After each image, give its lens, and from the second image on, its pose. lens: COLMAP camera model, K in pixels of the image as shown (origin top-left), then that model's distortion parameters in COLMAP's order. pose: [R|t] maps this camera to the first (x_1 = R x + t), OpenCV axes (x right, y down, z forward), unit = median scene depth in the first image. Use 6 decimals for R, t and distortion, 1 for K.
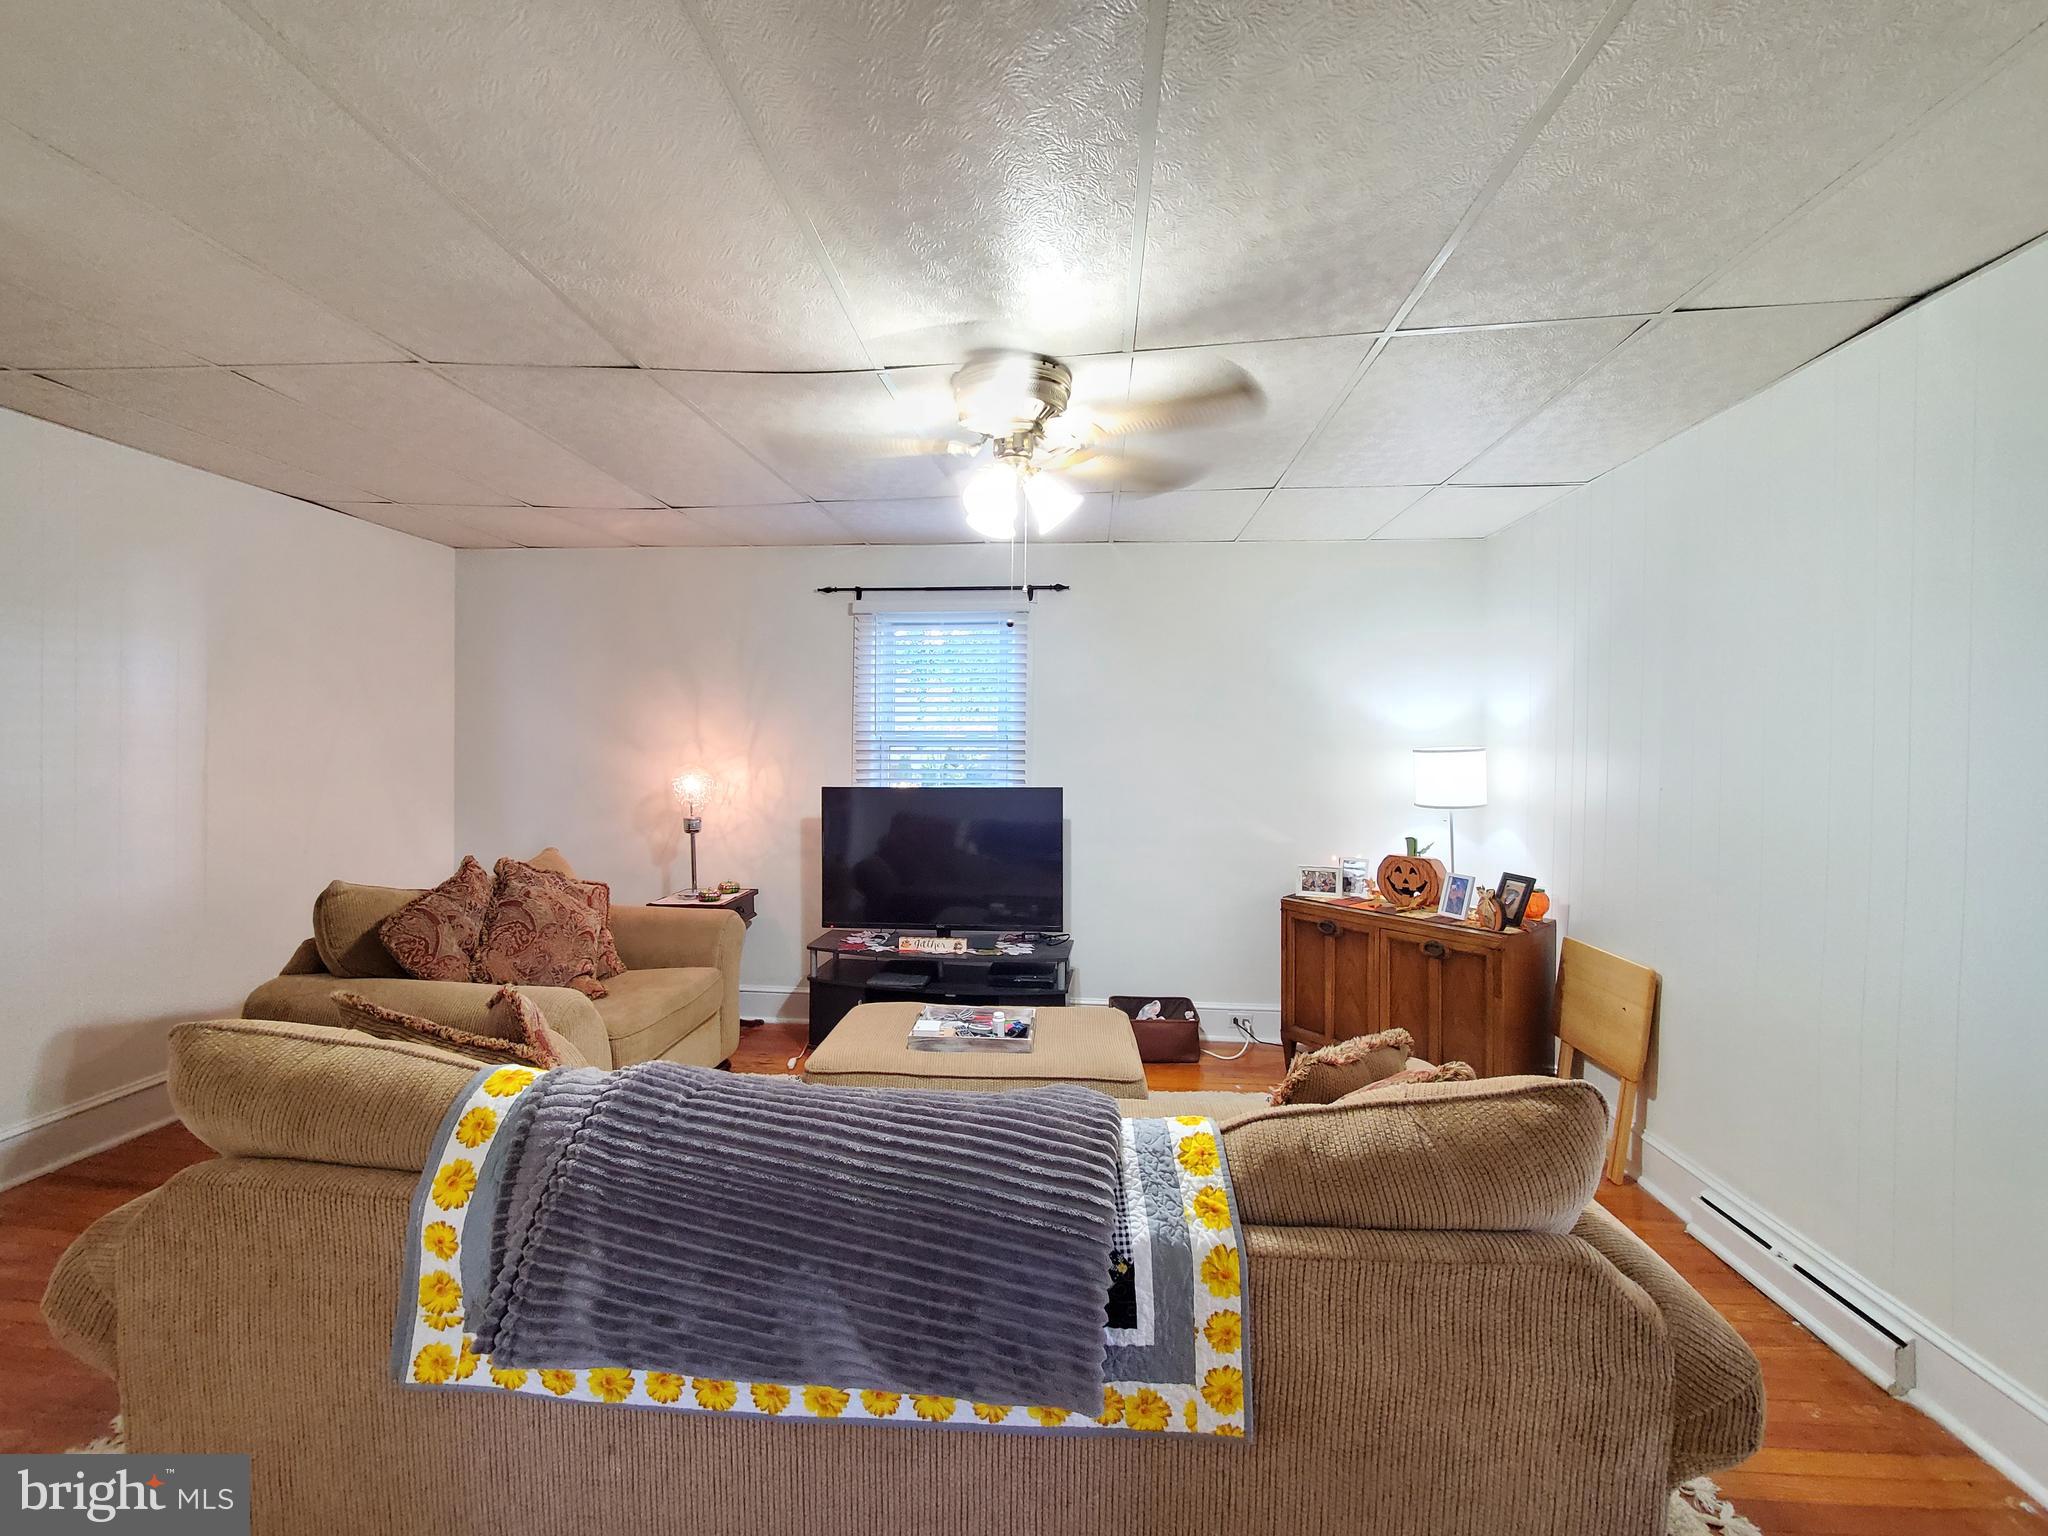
lens RADIAL K [[812.1, 0, 1016.3], [0, 812.1, 757.3], [0, 0, 1]] dist [-0.003285, -0.000150]
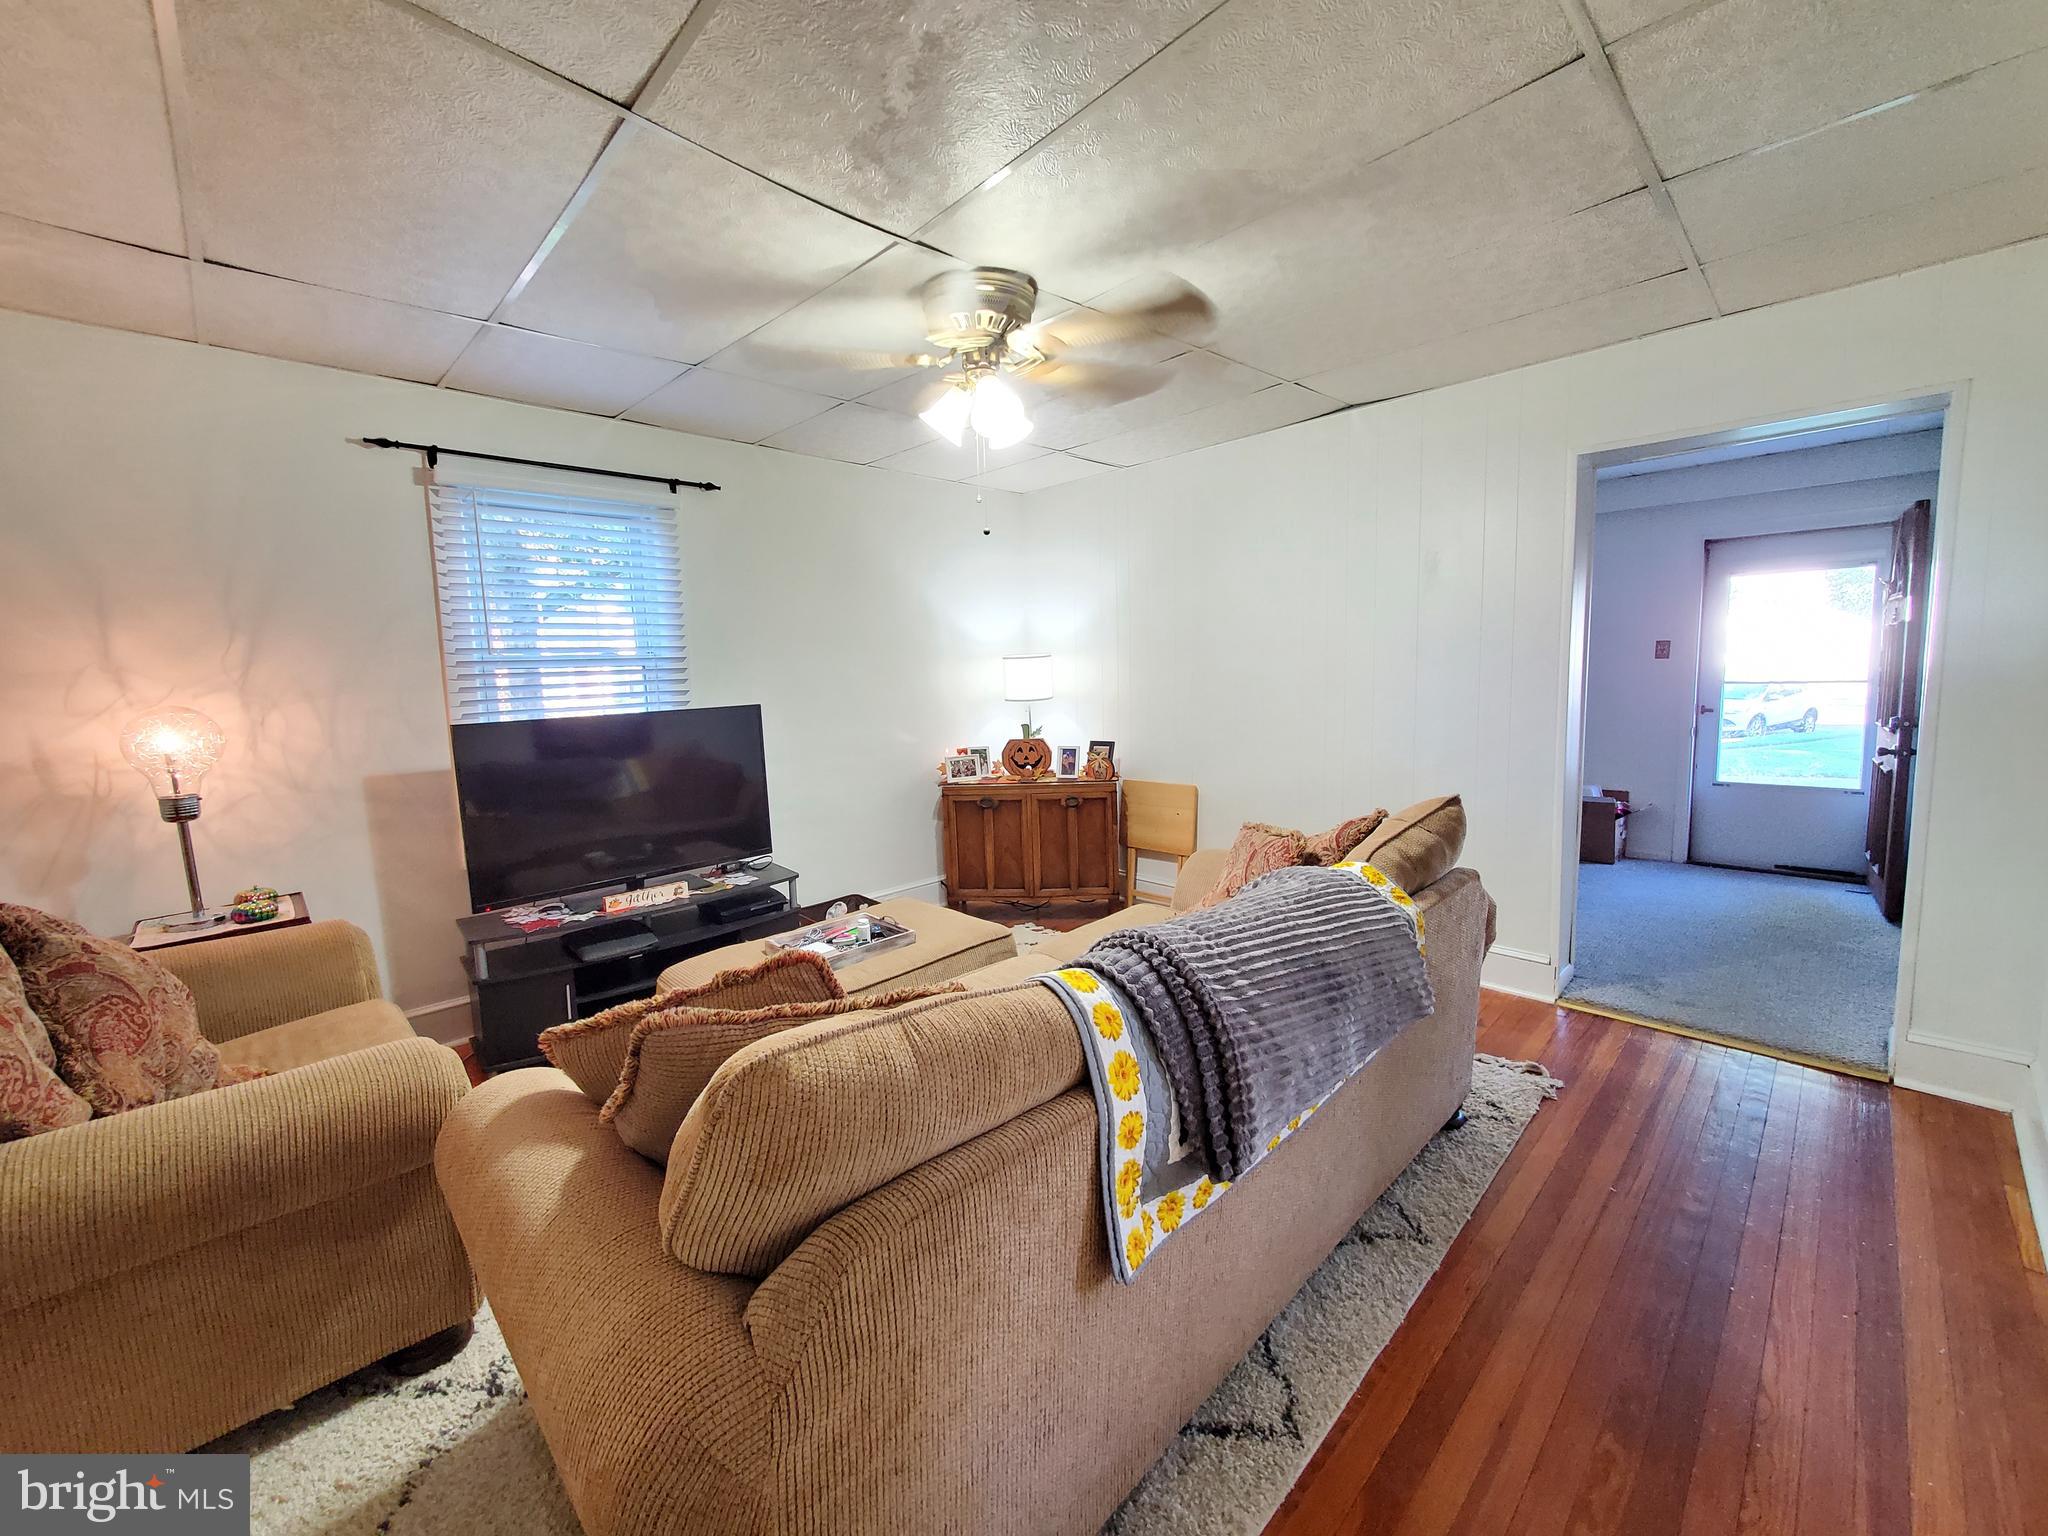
lens RADIAL K [[812.1, 0, 1016.3], [0, 812.1, 757.3], [0, 0, 1]] dist [-0.003285, -0.000150]
pose [[0.652146, -0.111028, 0.749918, -0.477457], [0.045379, 0.993160, 0.107579, 0.010270], [-0.756734, -0.036127, 0.652724, 0.152326]]
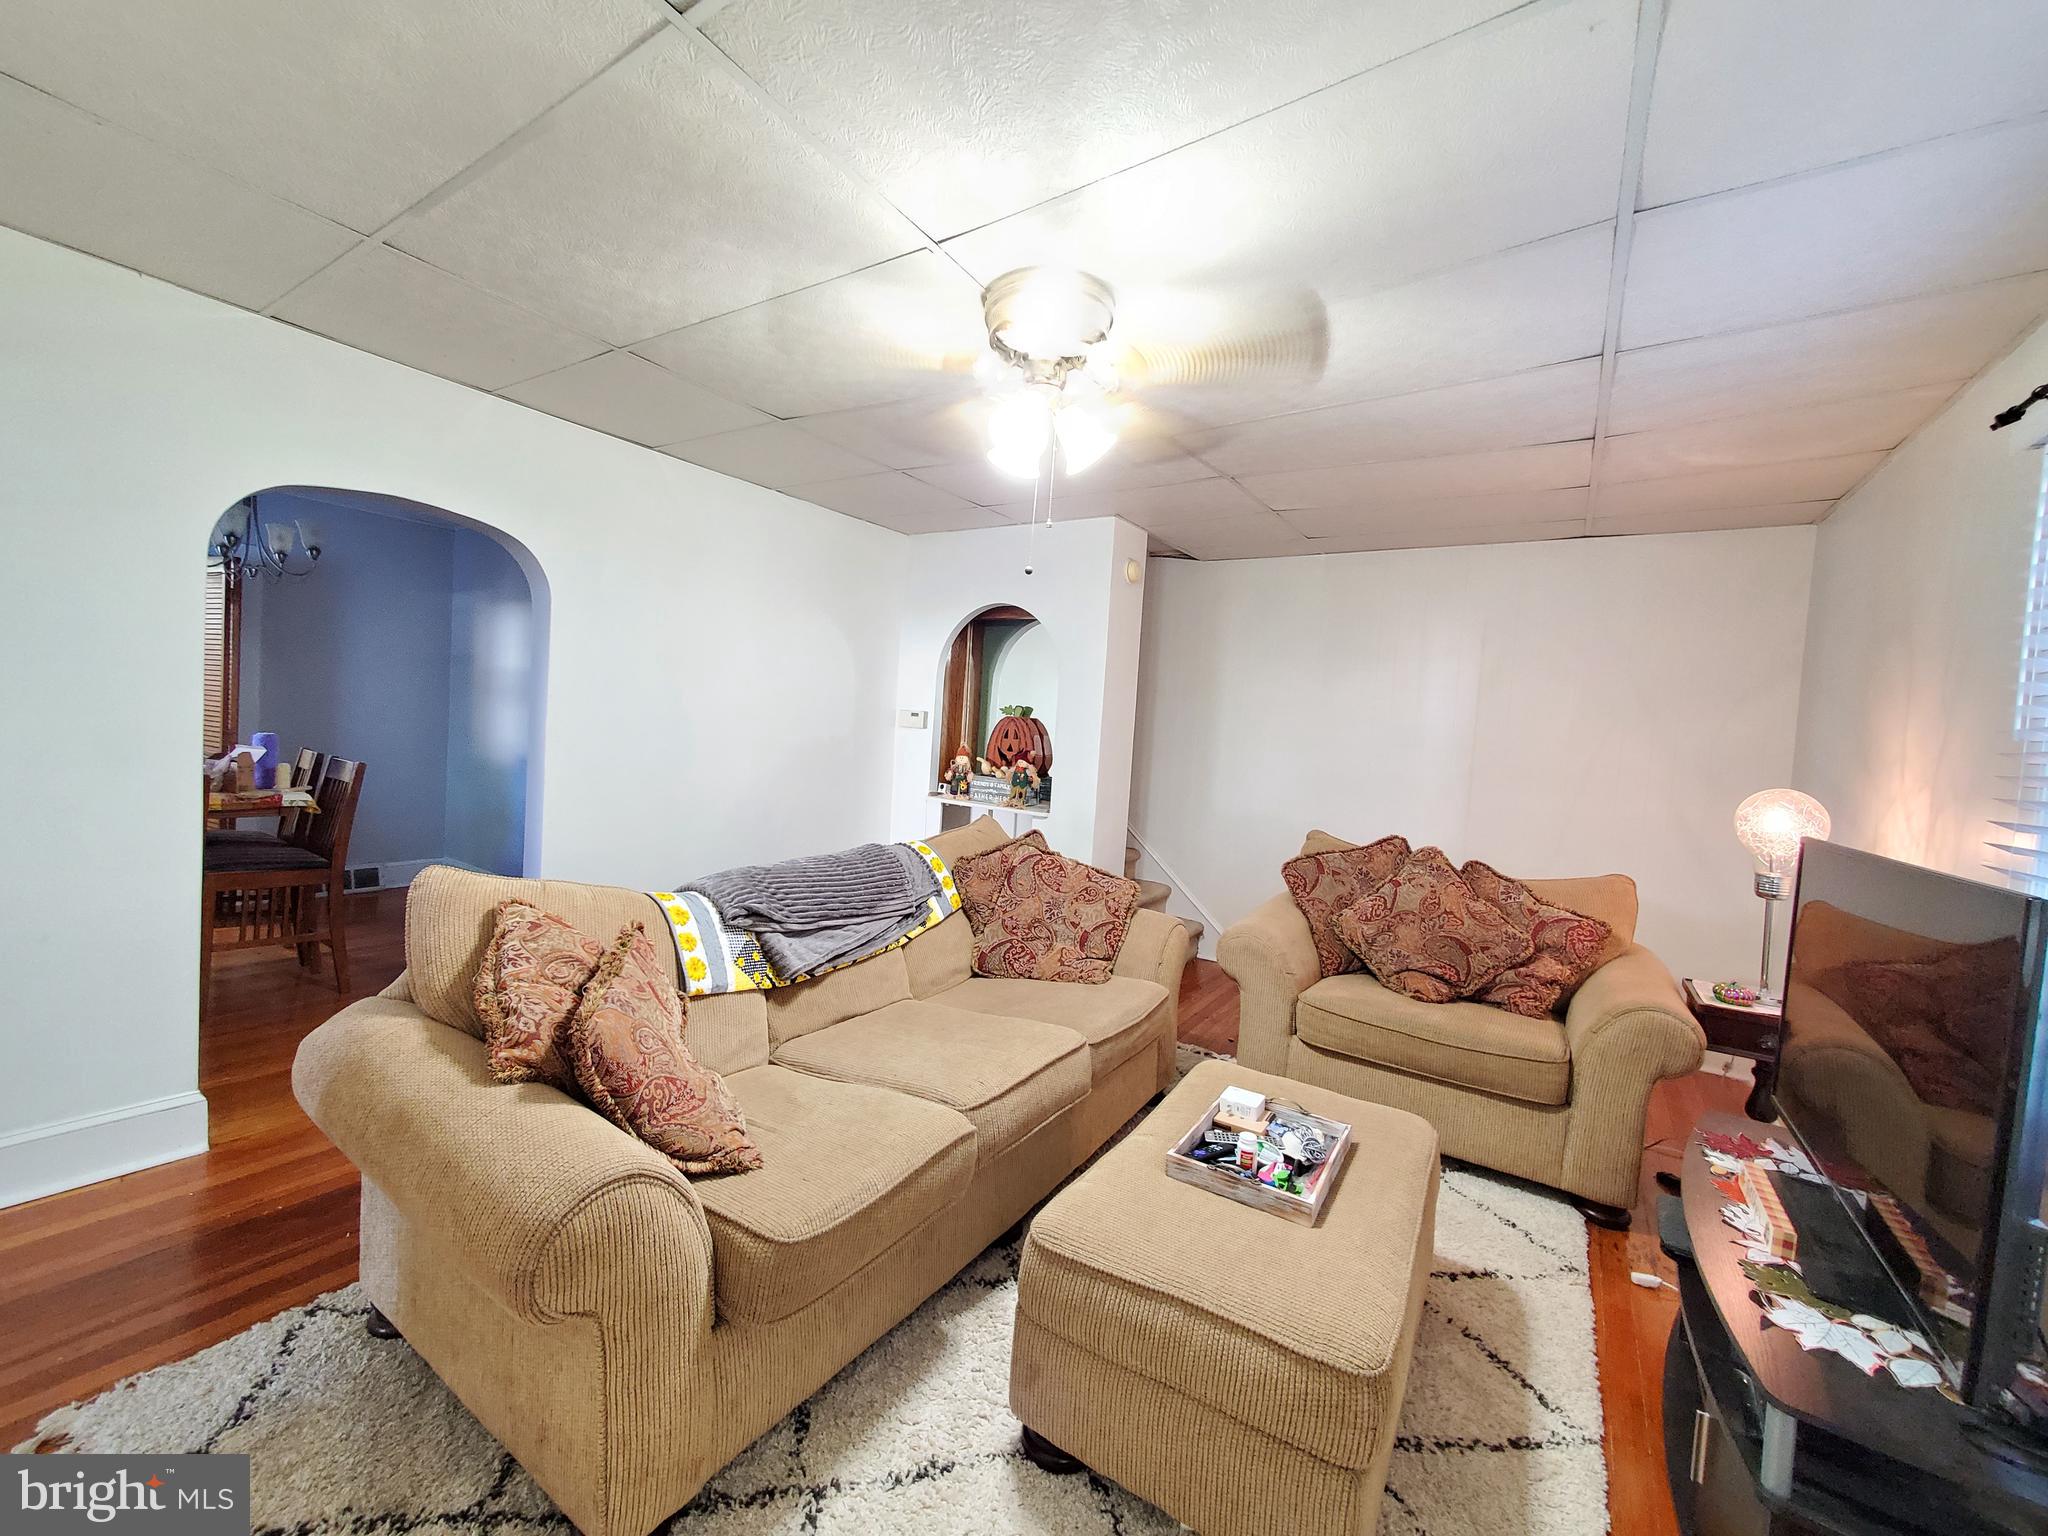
lens RADIAL K [[812.1, 0, 1016.3], [0, 812.1, 757.3], [0, 0, 1]] dist [-0.003285, -0.000150]
pose [[-0.484533, -0.004414, -0.874762, 0.470767], [-0.081368, 0.995879, 0.040045, 0.006221], [0.870981, 0.090580, -0.482896, 0.848188]]
